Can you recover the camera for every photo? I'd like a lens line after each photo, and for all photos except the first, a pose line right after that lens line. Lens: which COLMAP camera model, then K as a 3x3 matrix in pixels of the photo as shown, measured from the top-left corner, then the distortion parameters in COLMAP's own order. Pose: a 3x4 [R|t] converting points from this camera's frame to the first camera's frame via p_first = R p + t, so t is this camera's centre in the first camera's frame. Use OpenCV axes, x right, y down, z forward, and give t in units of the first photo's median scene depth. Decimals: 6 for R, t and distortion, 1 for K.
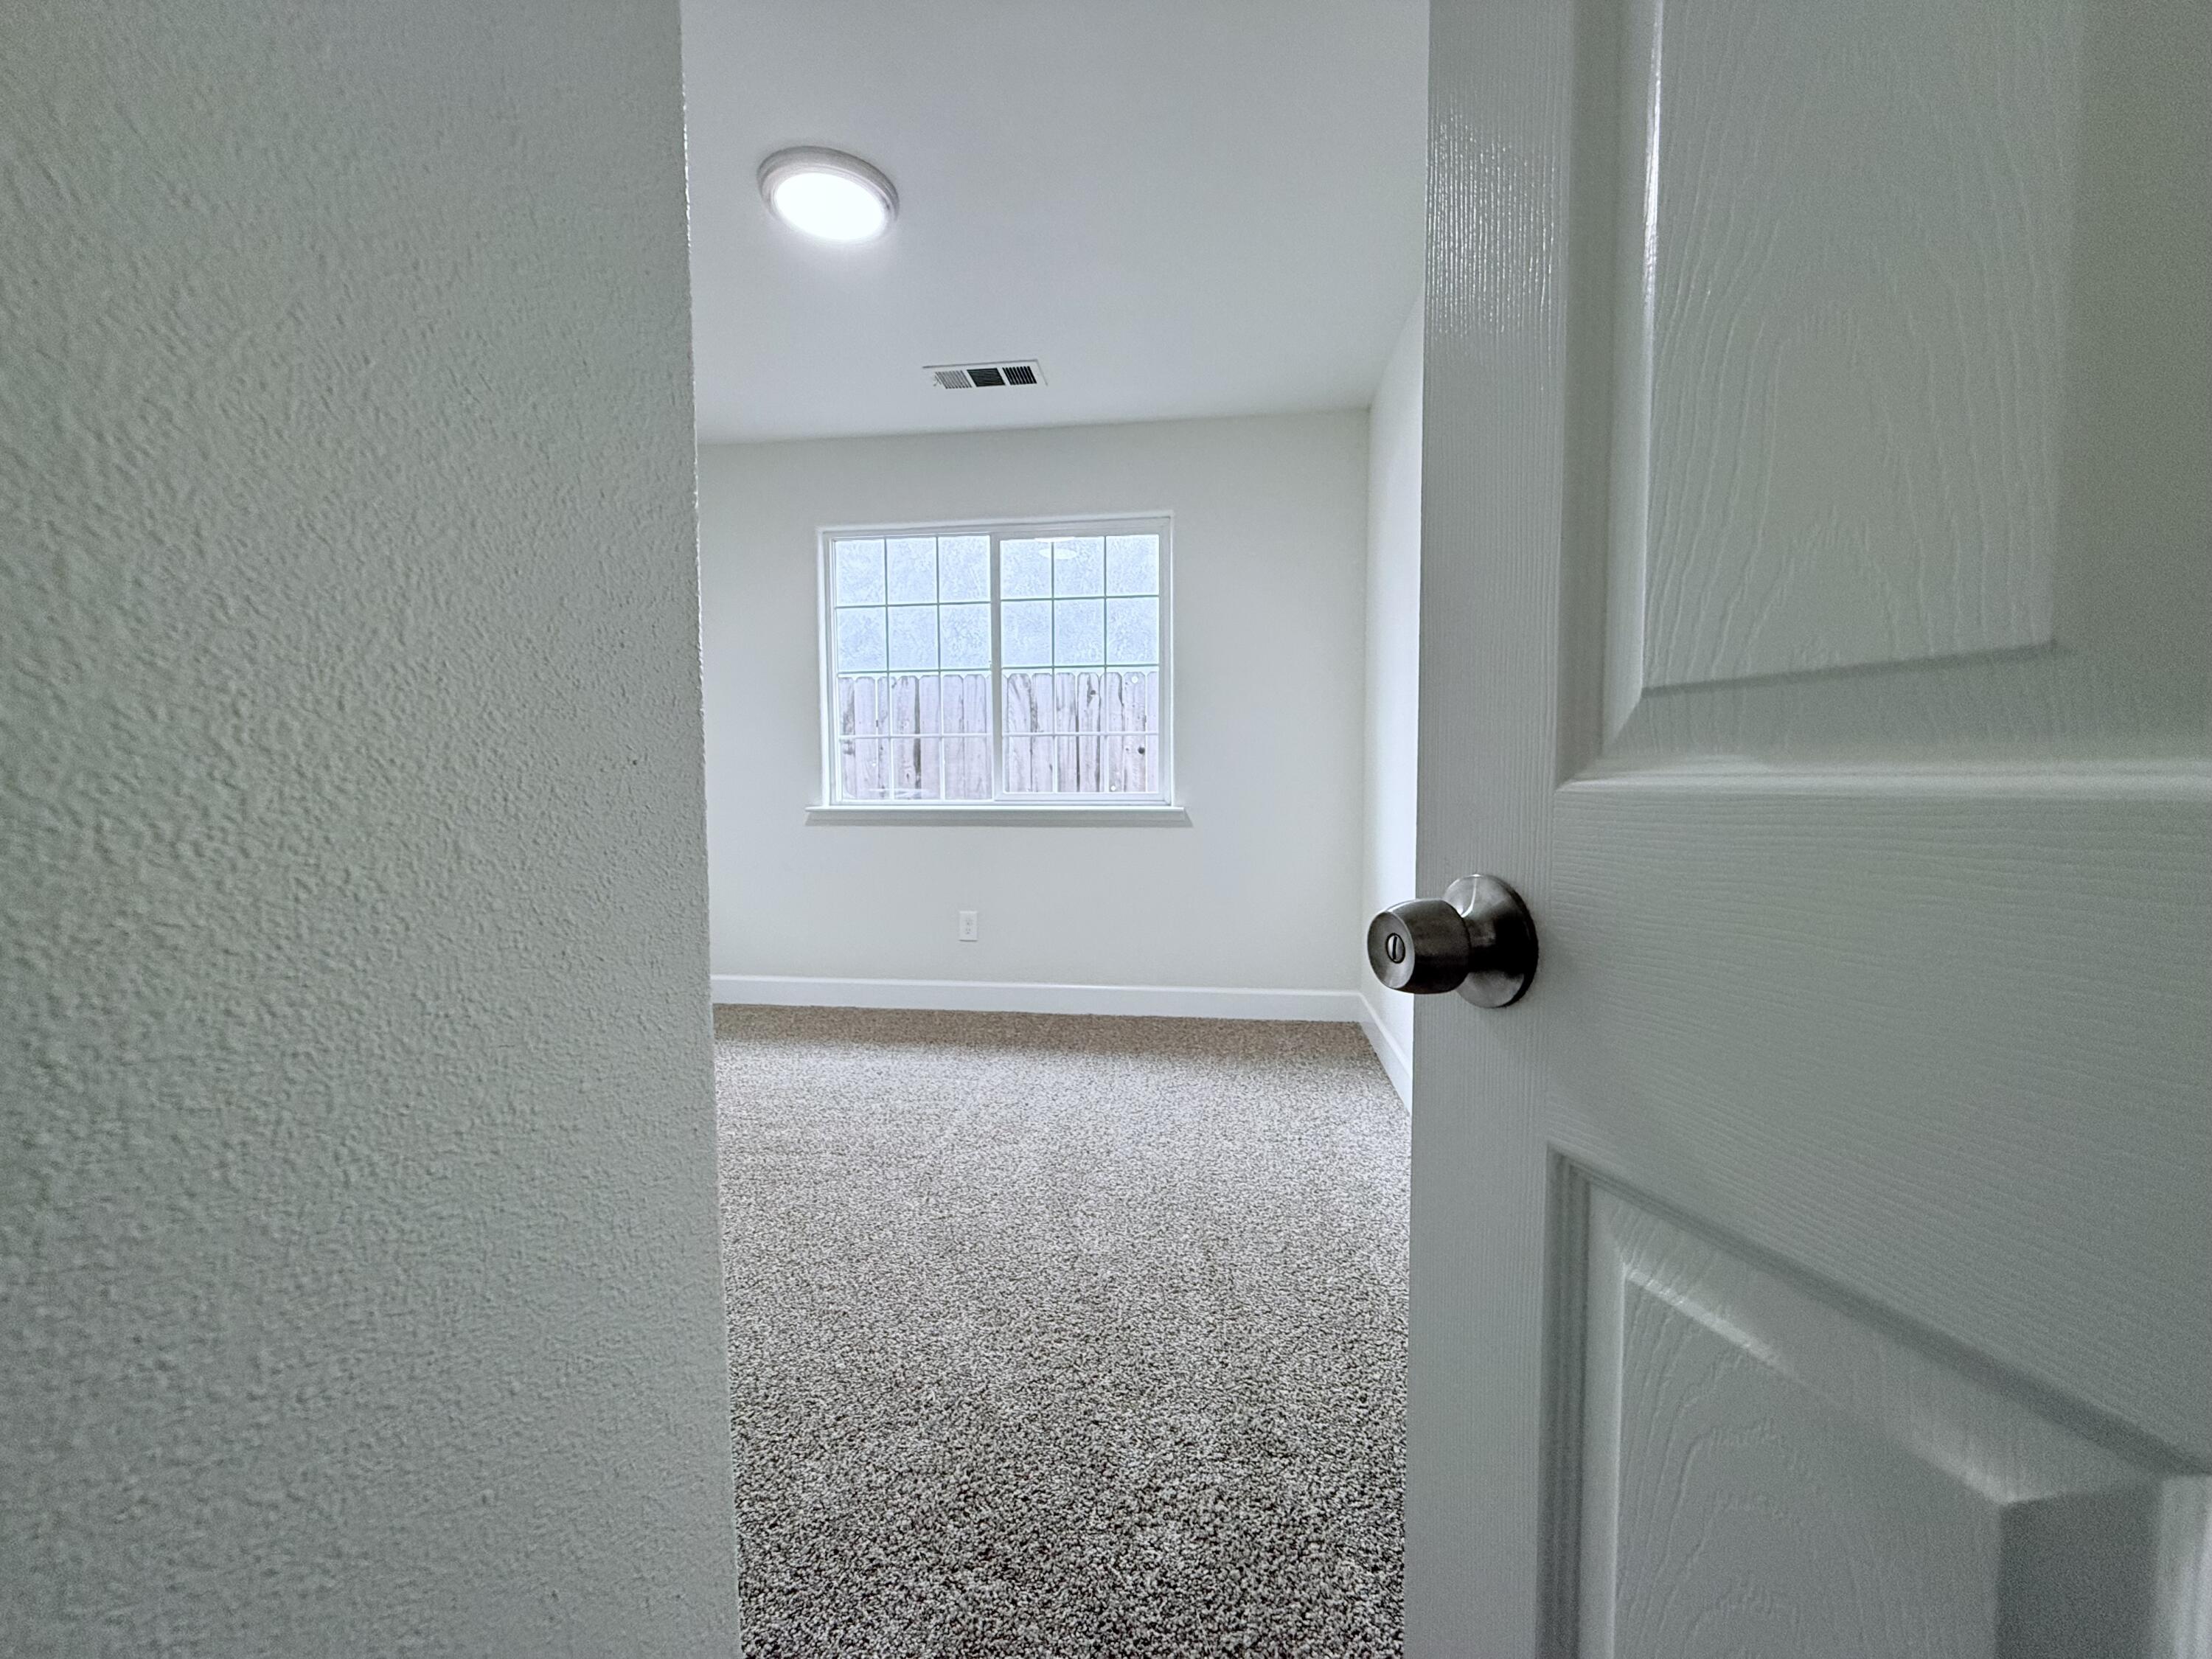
lens RADIAL K [[880.4, 0, 1102.0], [0, 880.4, 830.7], [0, 0, 1]] dist [0.000272, 0.000034]
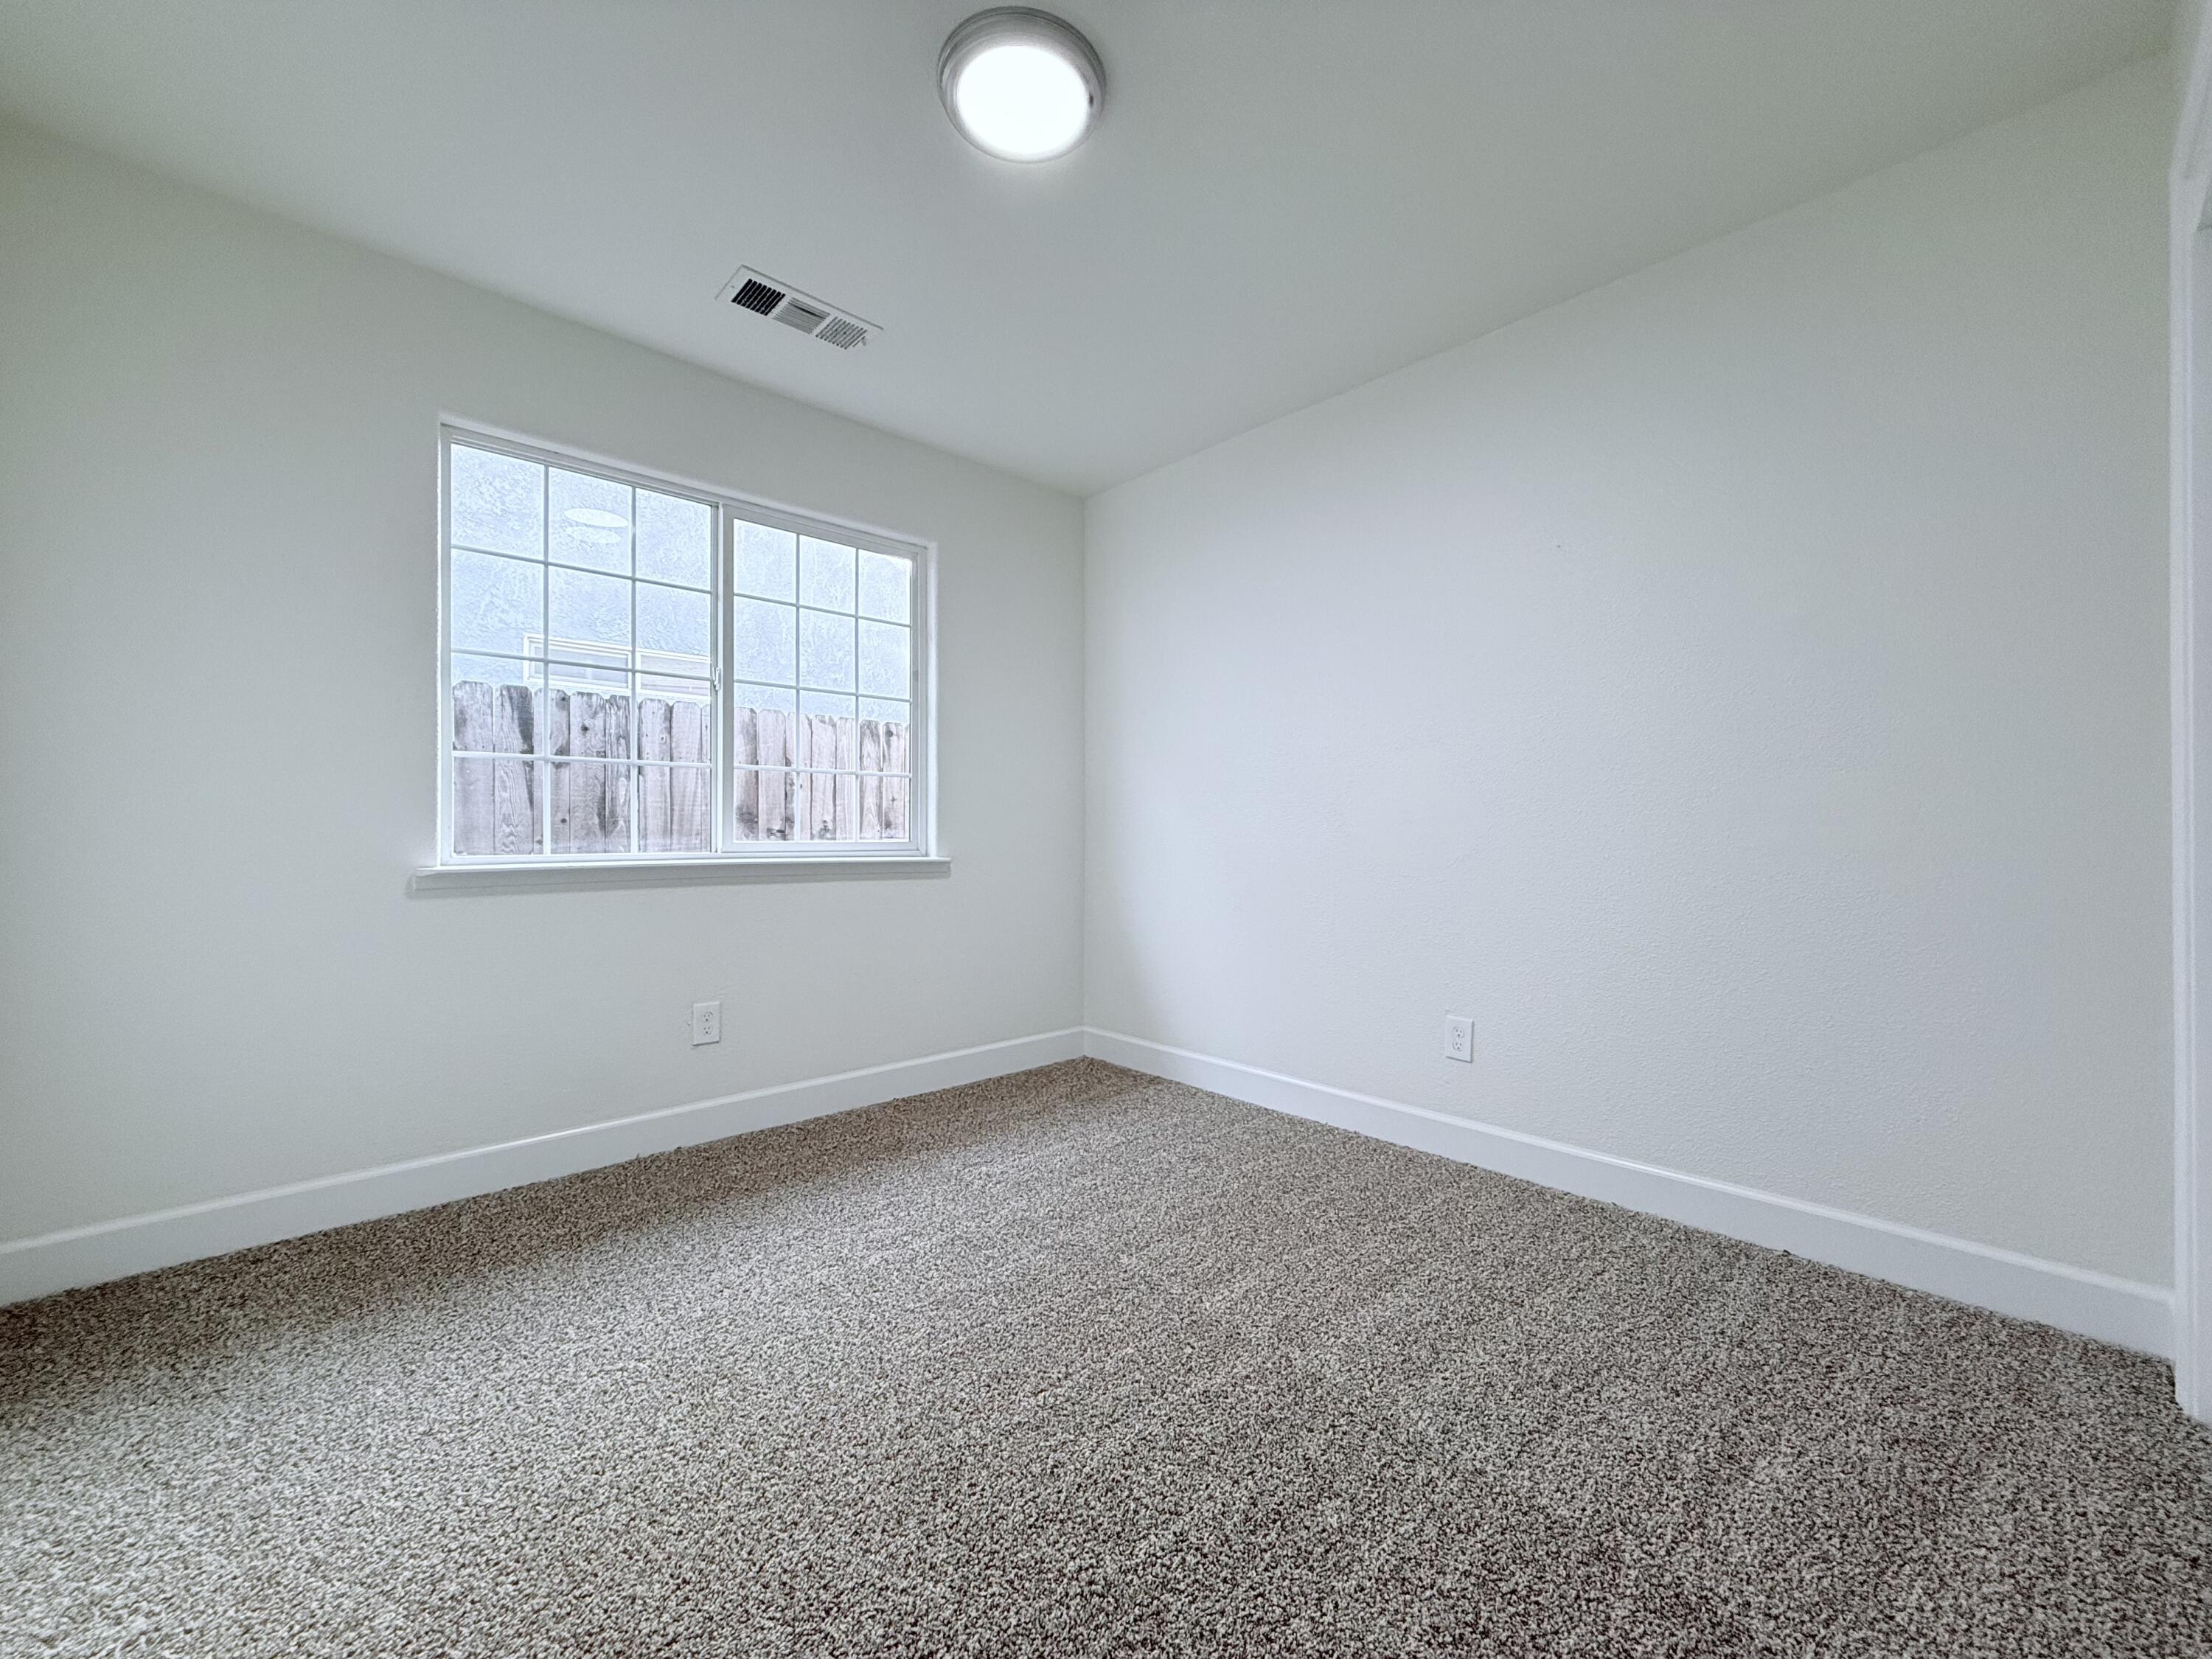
lens RADIAL K [[880.4, 0, 1102.0], [0, 880.4, 830.7], [0, 0, 1]] dist [0.000272, 0.000034]
pose [[0.641893, 0.007517, 0.766757, -0.511124], [0.050519, 0.997365, -0.052070, 0.002689], [-0.765128, 0.072159, 0.639822, 0.278038]]
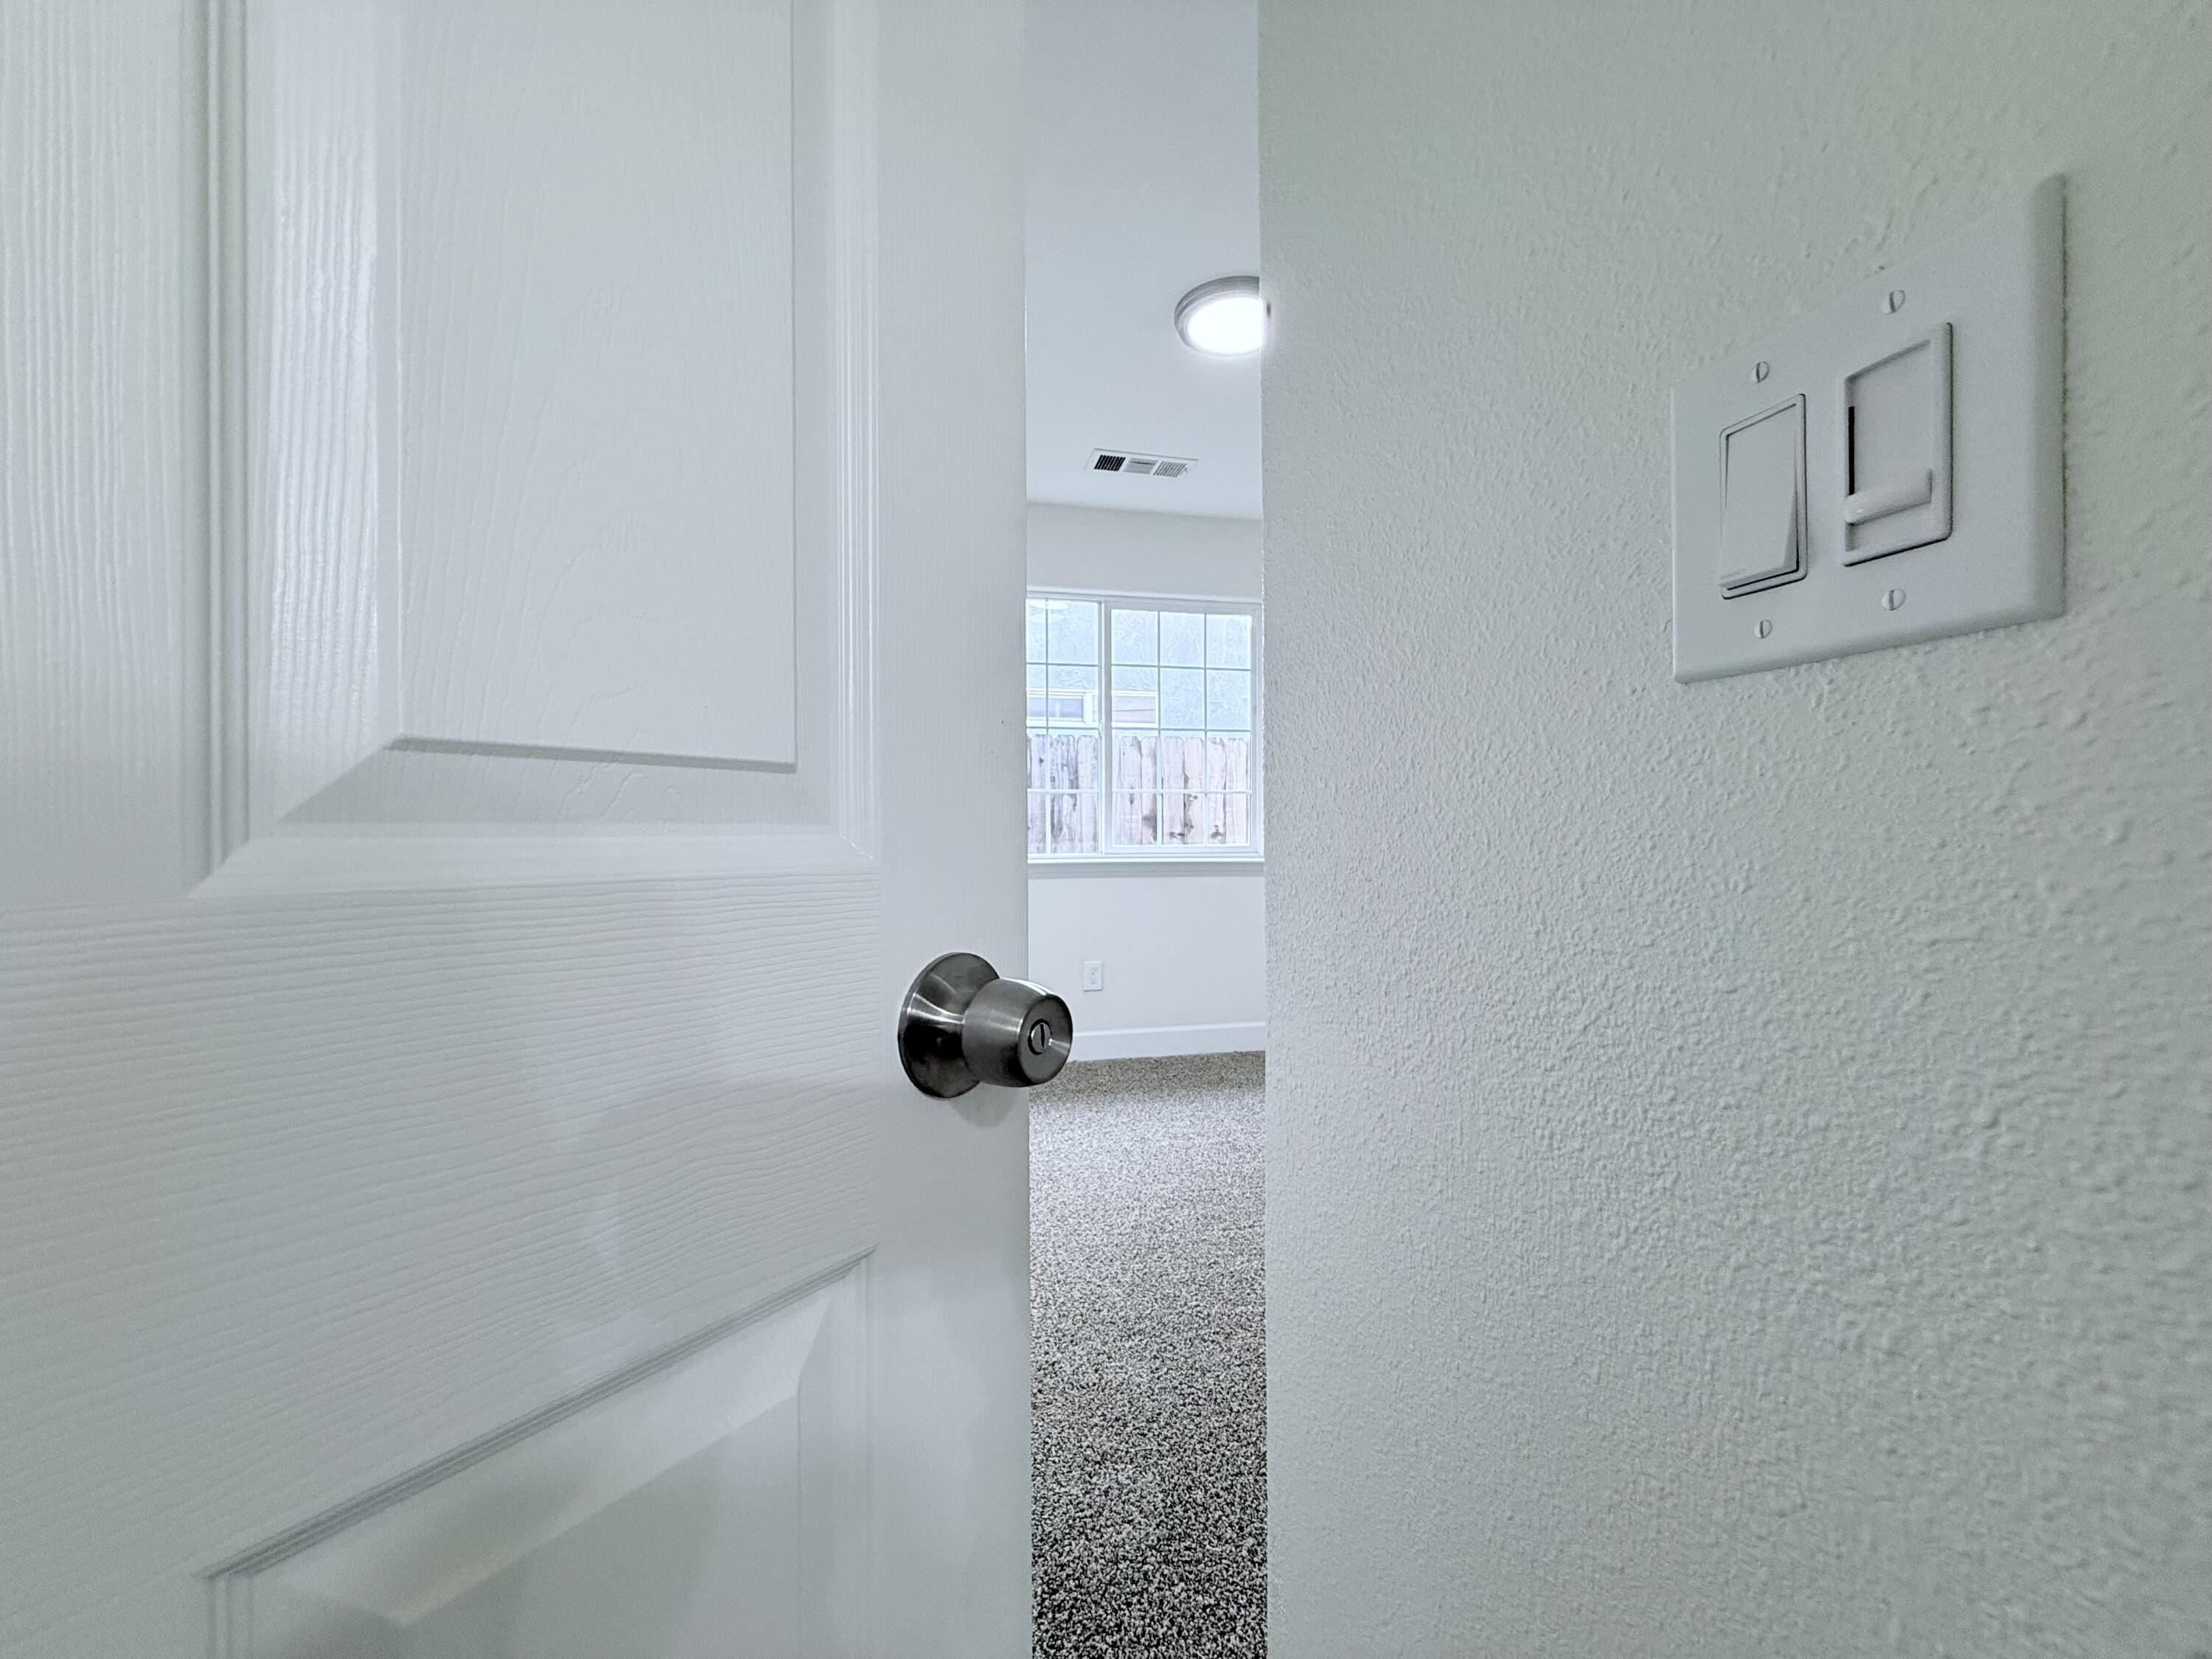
lens RADIAL K [[880.4, 0, 1102.0], [0, 880.4, 830.7], [0, 0, 1]] dist [0.000272, 0.000034]
pose [[0.940070, 0.000818, 0.340980, -0.498999], [0.022911, 0.997586, -0.065556, 0.006675], [-0.340211, 0.069439, 0.937782, 0.024884]]
